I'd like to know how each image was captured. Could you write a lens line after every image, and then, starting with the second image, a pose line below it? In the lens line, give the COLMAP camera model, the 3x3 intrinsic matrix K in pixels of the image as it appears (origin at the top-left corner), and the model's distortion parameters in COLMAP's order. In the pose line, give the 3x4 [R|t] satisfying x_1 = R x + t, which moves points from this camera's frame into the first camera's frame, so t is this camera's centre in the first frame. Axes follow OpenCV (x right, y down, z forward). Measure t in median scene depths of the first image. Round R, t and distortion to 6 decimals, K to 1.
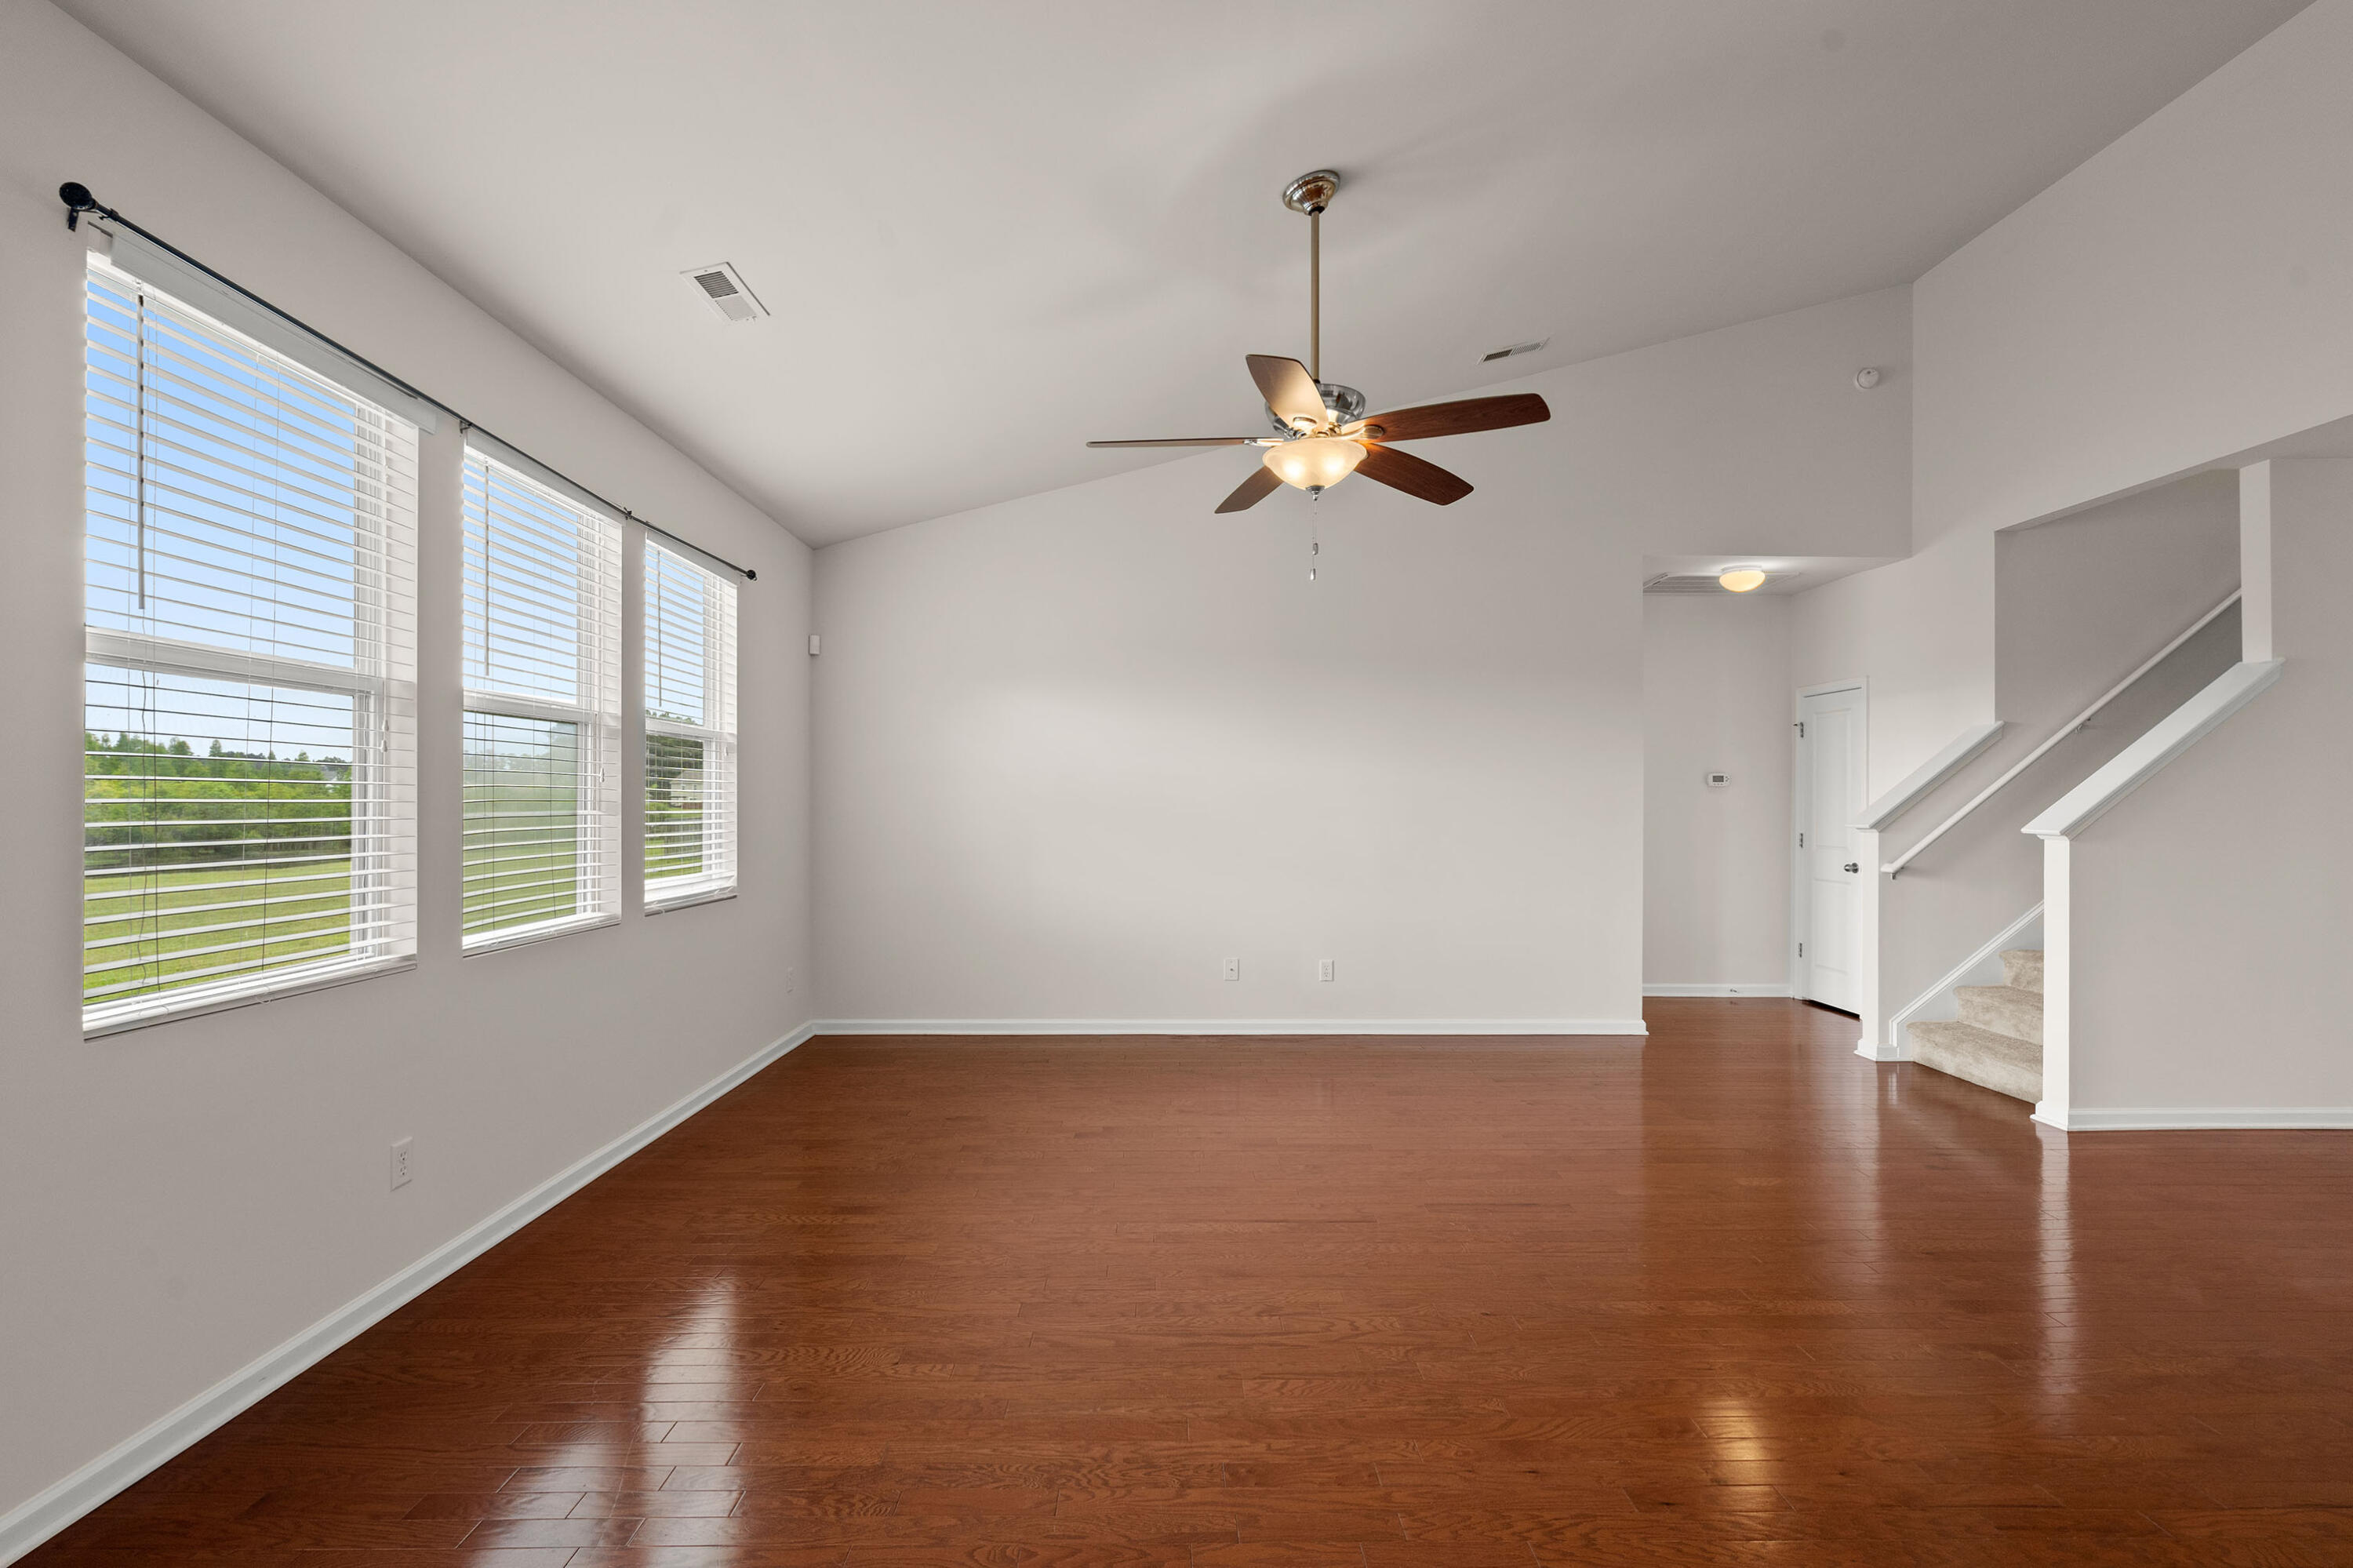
lens RADIAL K [[1064.3, 0, 1172.2], [0, 1064.3, 799.5], [0, 0, 1]] dist [-0.000657, -0.000021]
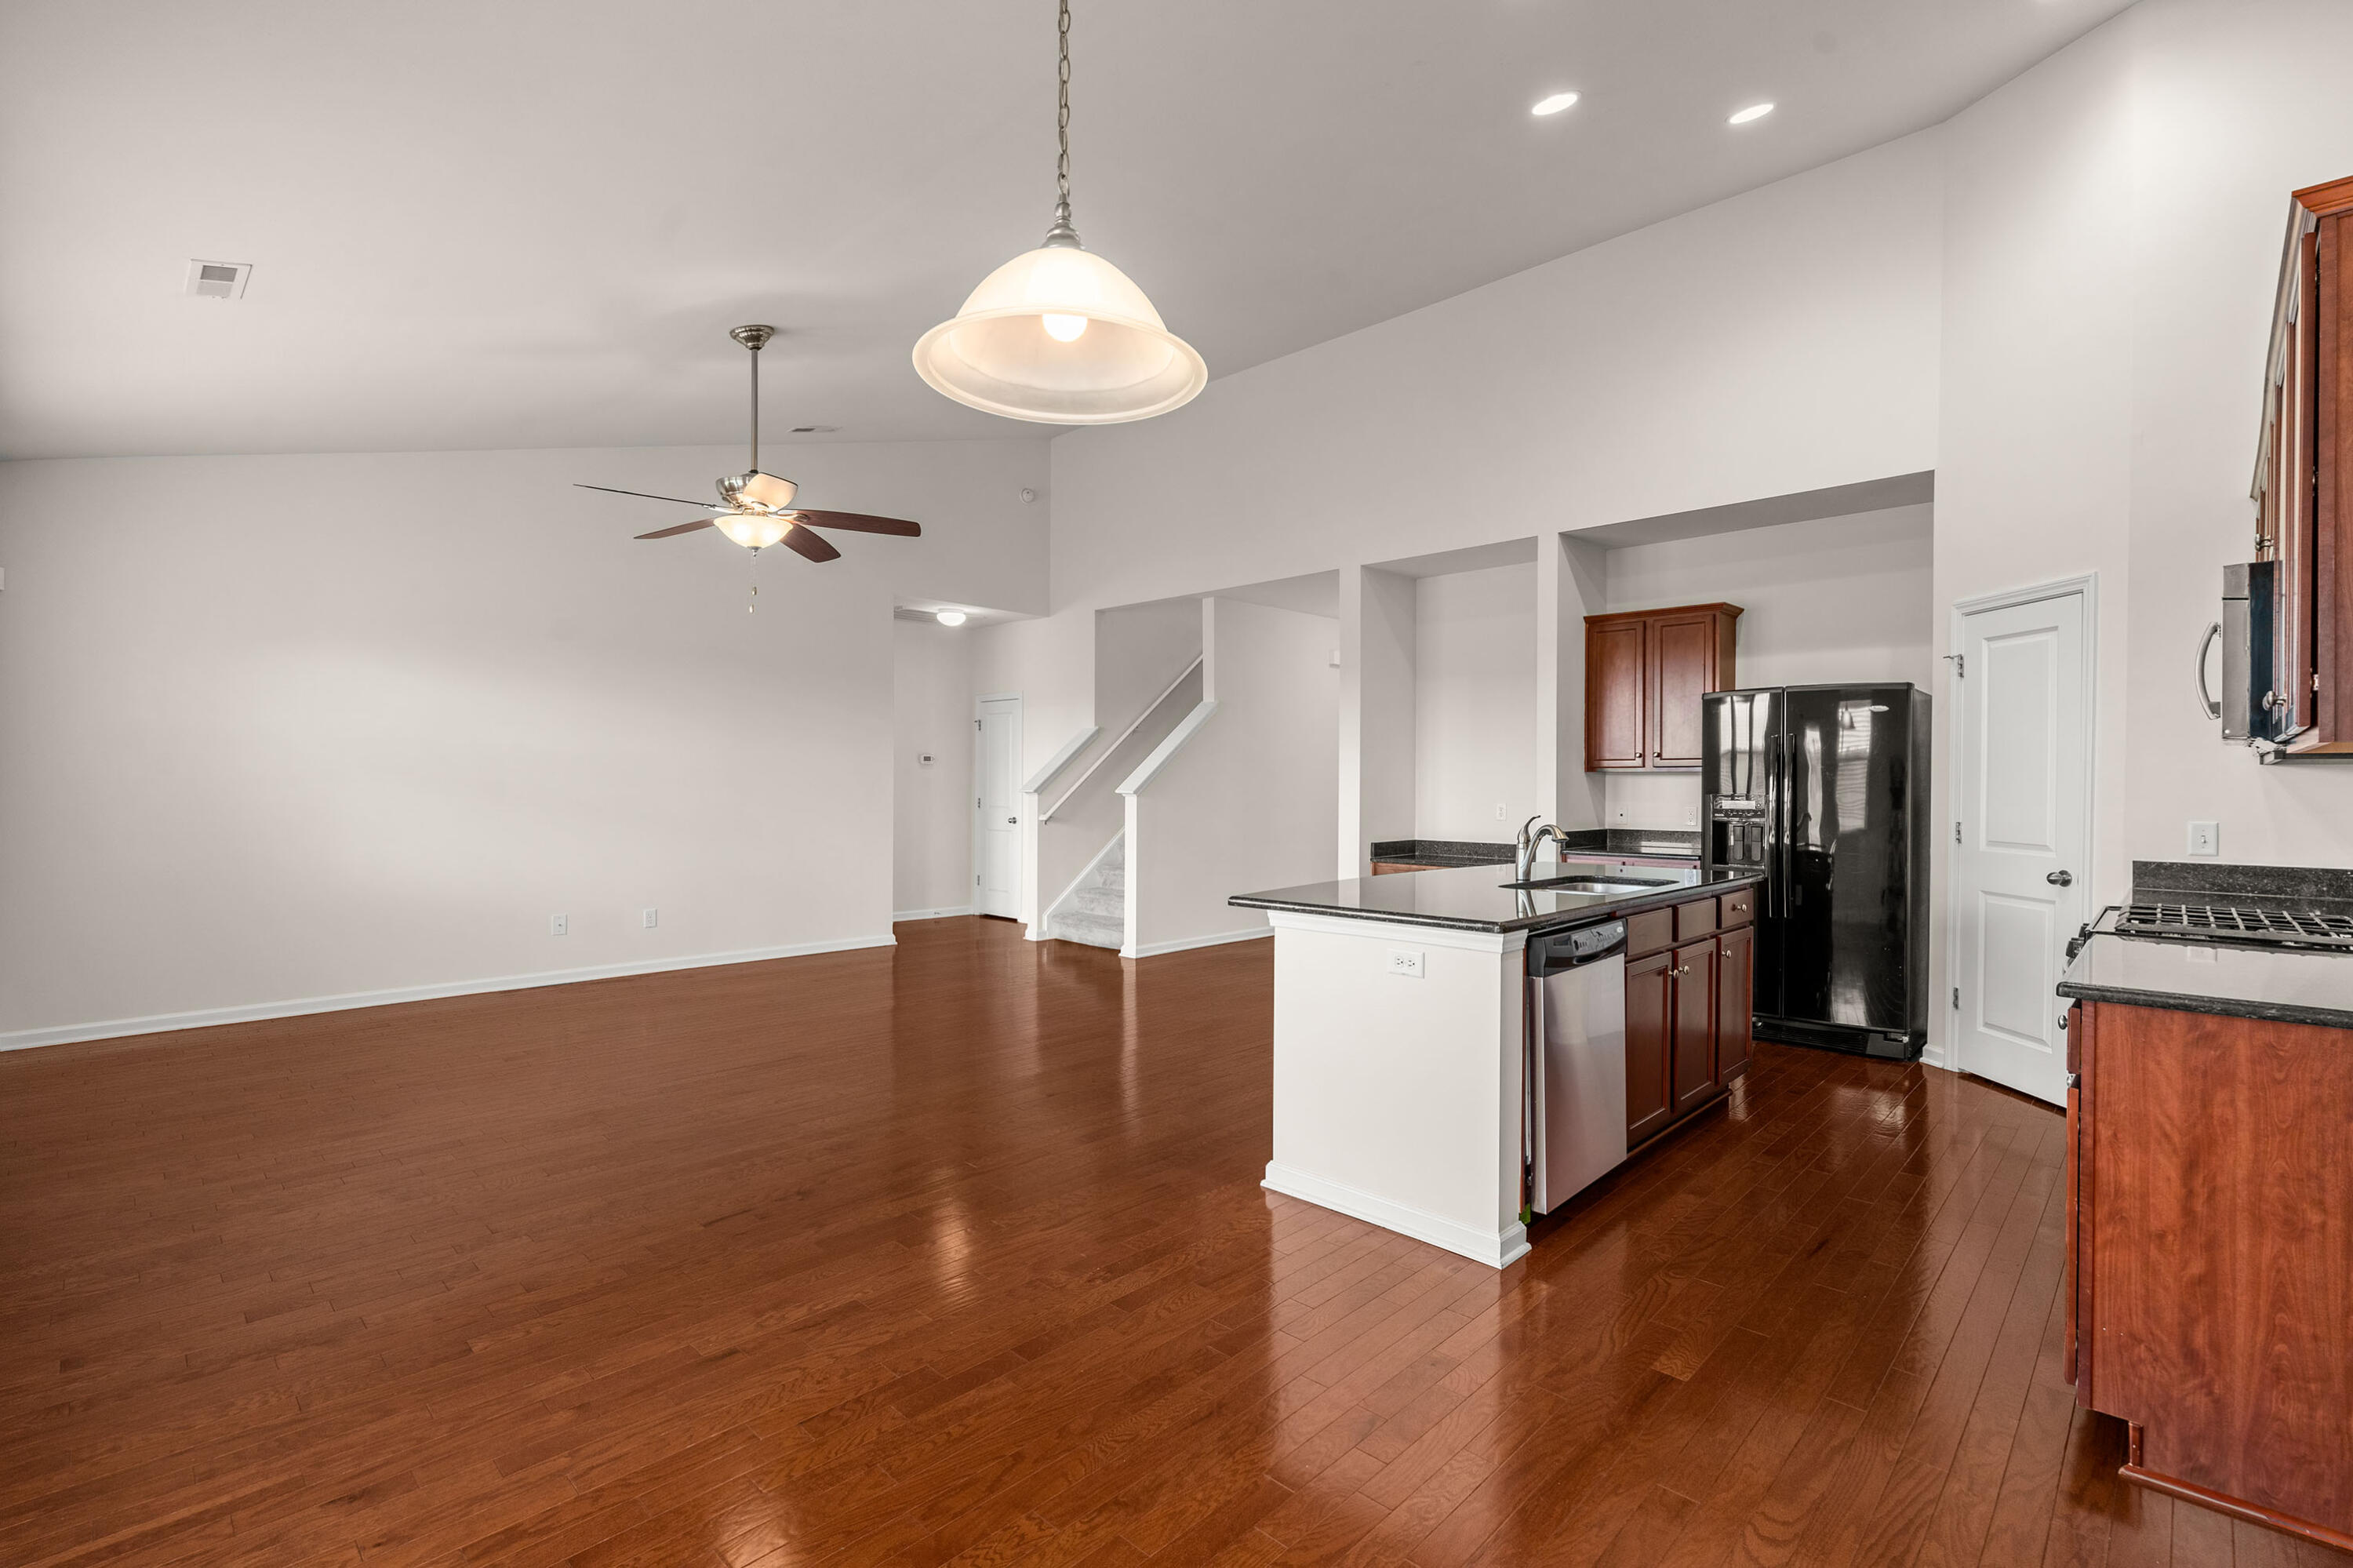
lens RADIAL K [[1069.7, 0, 1176.9], [0, 1069.7, 787.6], [0, 0, 1]] dist [0.002965, -0.000891]
pose [[0.705262, -0.003473, 0.708938, -0.334838], [-0.003720, 0.999956, 0.008600, 0.006661], [-0.708937, -0.008703, 0.705219, -0.276143]]
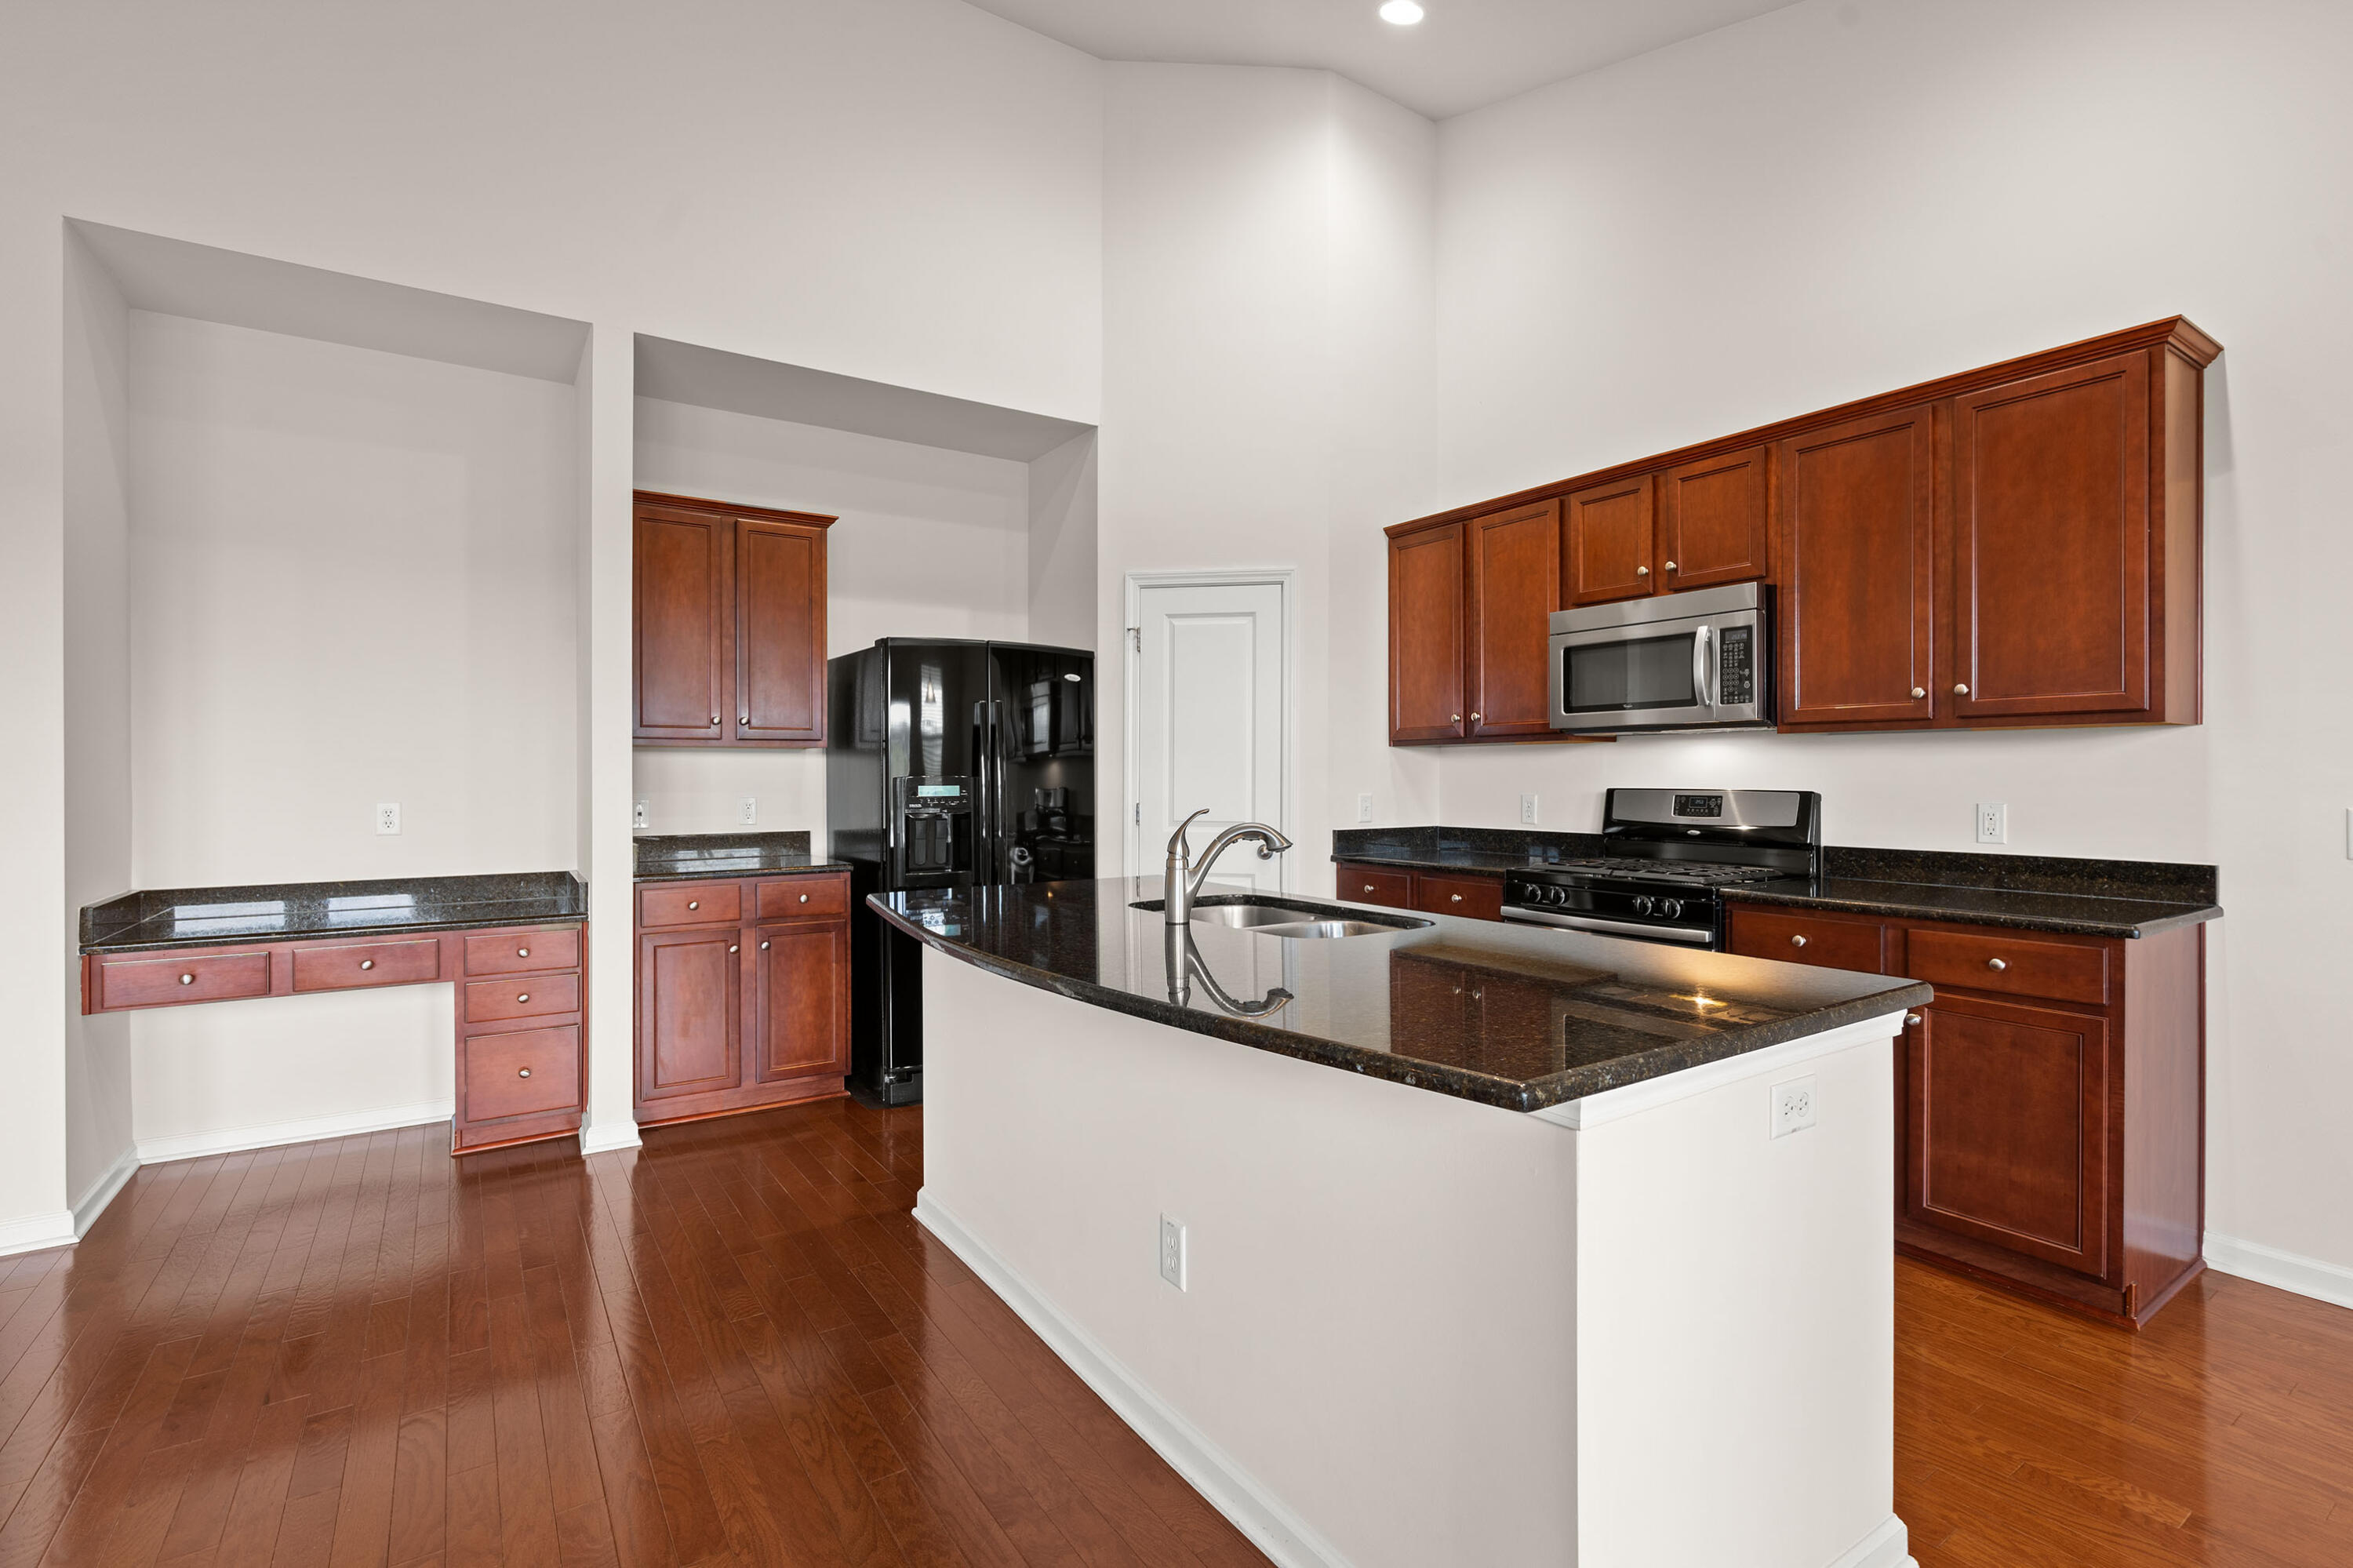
lens RADIAL K [[1082.0, 0, 1201.9], [0, 1082.0, 778.8], [0, 0, 1]] dist [-0.000480, 0.000201]
pose [[-0.558645, -0.005180, 0.829391, 0.036822], [0.000252, 0.999979, 0.006416, 0.016635], [-0.829407, 0.003793, -0.558632, 0.375917]]
